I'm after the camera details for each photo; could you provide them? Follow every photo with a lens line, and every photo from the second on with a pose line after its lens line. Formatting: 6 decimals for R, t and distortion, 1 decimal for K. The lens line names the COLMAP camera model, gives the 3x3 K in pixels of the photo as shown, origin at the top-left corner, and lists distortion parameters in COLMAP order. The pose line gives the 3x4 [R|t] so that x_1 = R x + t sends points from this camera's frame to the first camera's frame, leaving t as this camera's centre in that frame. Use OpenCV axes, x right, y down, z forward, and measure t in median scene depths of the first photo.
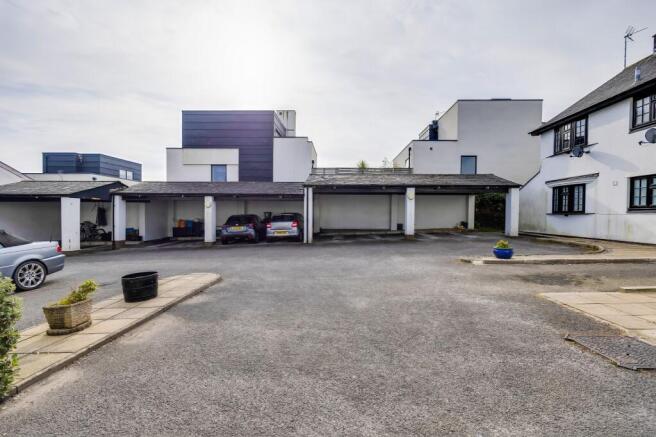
lens RADIAL K [[289.7, 0, 329.0], [0, 289.7, 221.0], [0, 0, 1]] dist [0.004187, 0.000218]
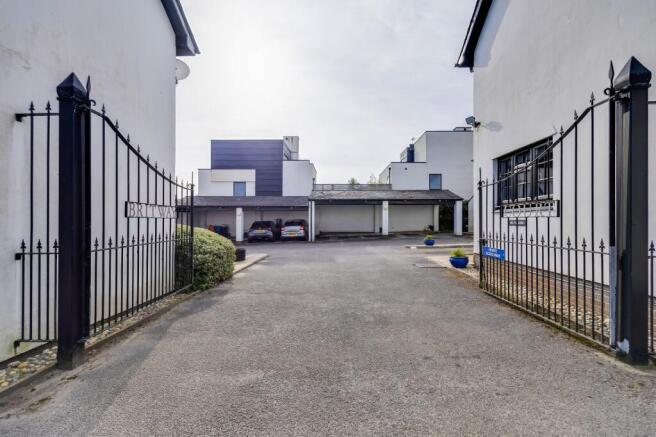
lens RADIAL K [[289.7, 0, 329.0], [0, 289.7, 221.0], [0, 0, 1]] dist [0.004187, 0.000218]
pose [[0.999920, -0.006463, 0.010910, -0.003668], [0.006710, 0.999719, -0.022744, 0.008486], [-0.010760, 0.022816, 0.999682, -0.289238]]
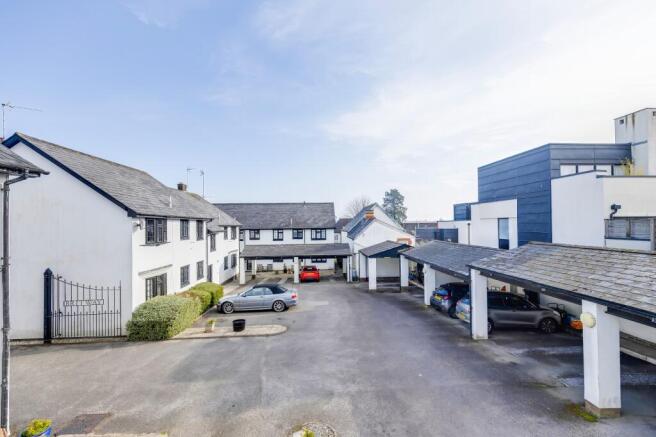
lens RADIAL K [[295.6, 0, 326.2], [0, 295.6, 222.4], [0, 0, 1]] dist [-0.000429, -0.000221]
pose [[0.099008, -0.017160, -0.994939, 0.522183], [-0.013542, 0.999735, -0.018591, -0.167663], [0.994995, 0.015314, 0.098749, 0.384234]]
